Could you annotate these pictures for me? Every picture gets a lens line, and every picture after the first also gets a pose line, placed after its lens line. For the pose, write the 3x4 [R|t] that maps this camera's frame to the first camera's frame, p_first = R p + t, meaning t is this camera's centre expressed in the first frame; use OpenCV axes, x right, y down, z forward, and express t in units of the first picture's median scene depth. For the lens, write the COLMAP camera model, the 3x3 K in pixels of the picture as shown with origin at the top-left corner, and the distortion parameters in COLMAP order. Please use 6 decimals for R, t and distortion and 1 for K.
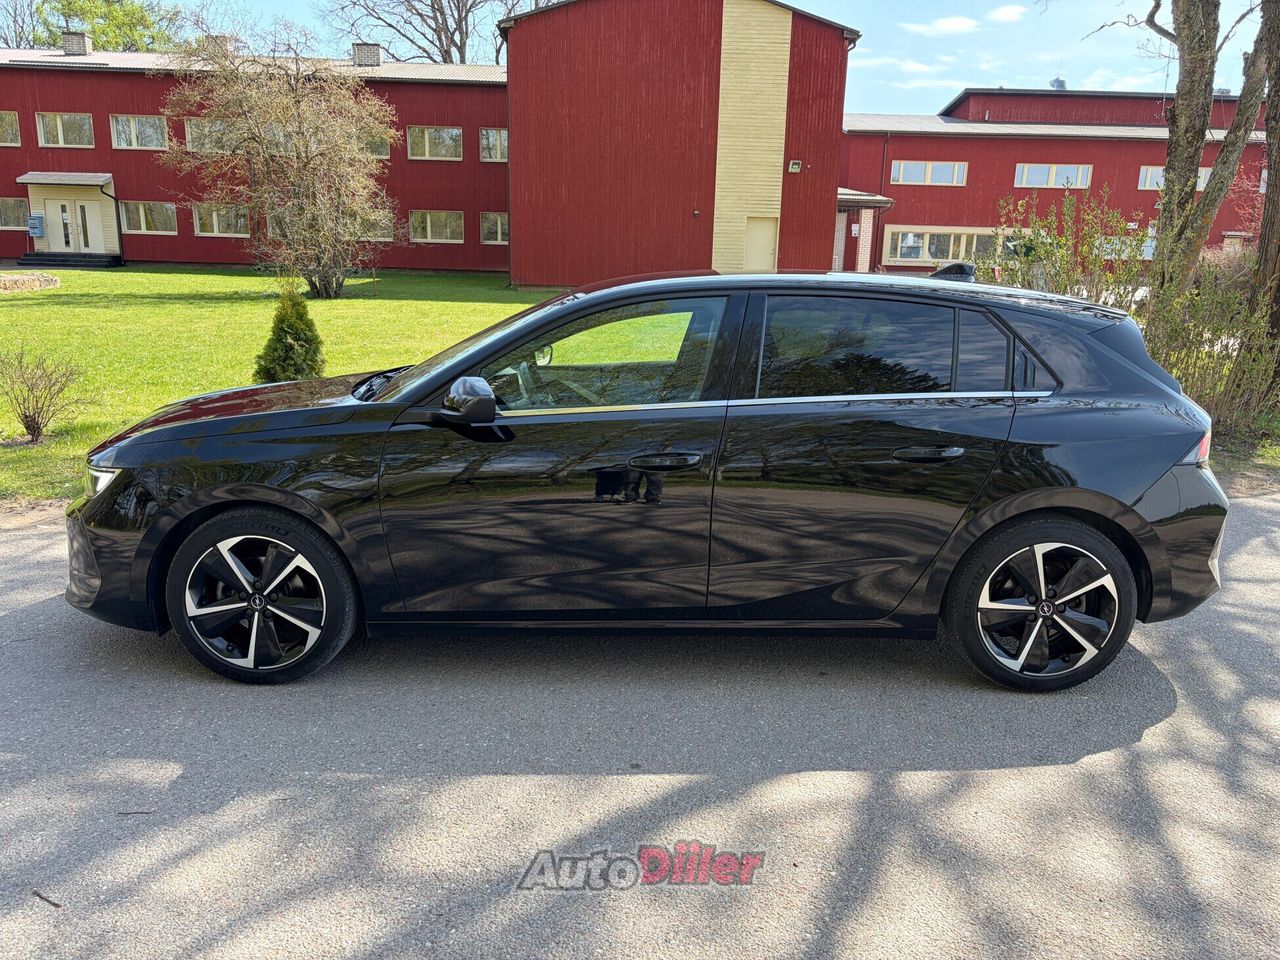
lens RADIAL K [[961.8, 0, 637.3], [0, 961.8, 482.1], [0, 0, 1]] dist [0.023511, -0.014055]
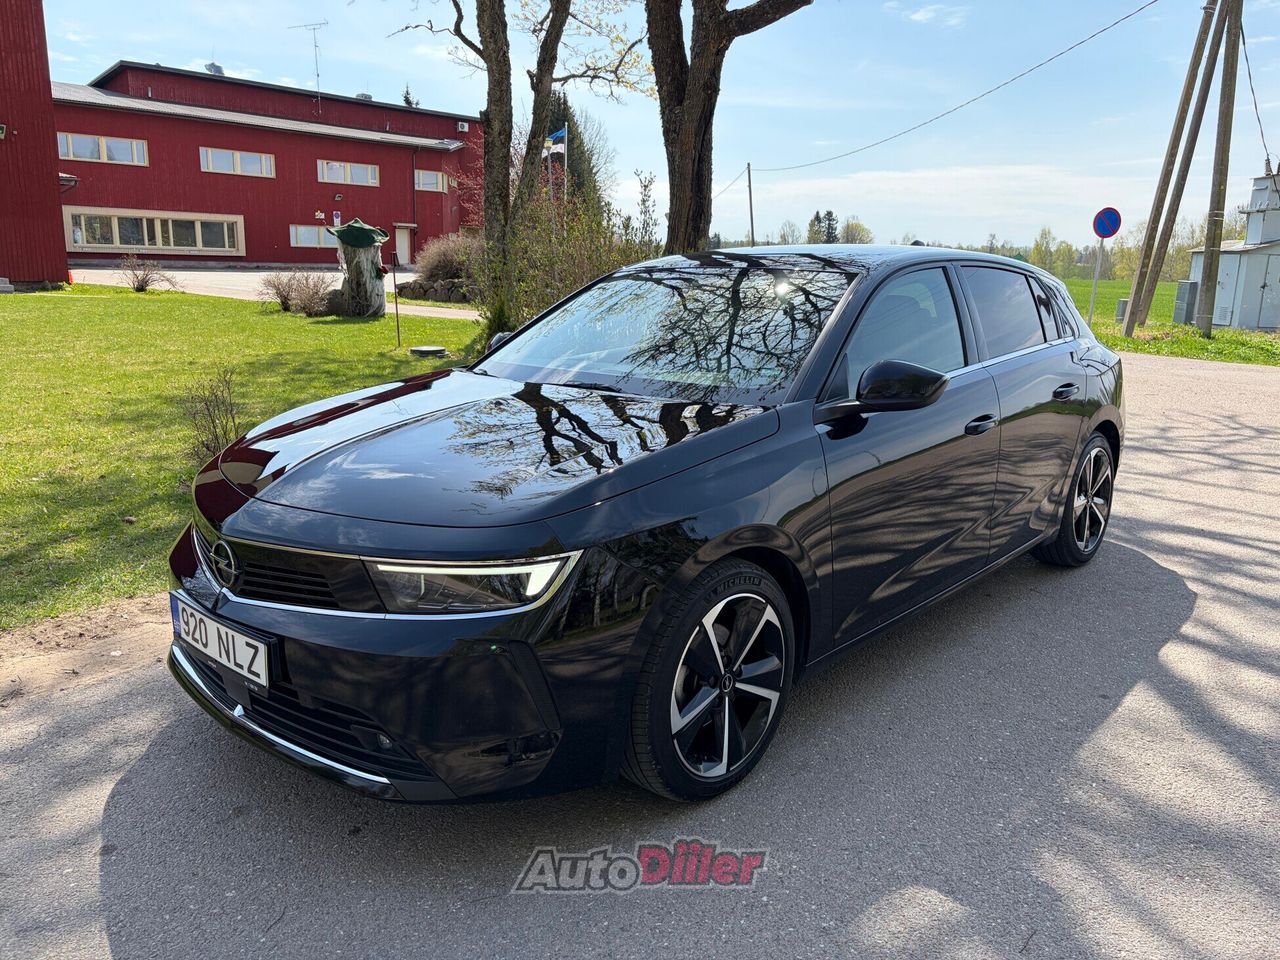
lens RADIAL K [[961.8, 0, 639.9], [0, 961.8, 473.1], [0, 0, 1]] dist [0.023511, -0.014055]
pose [[0.683607, -0.166244, 0.710665, -0.199426], [0.163620, 0.983837, 0.072756, -0.021734], [-0.711273, 0.066542, 0.699759, 0.107575]]
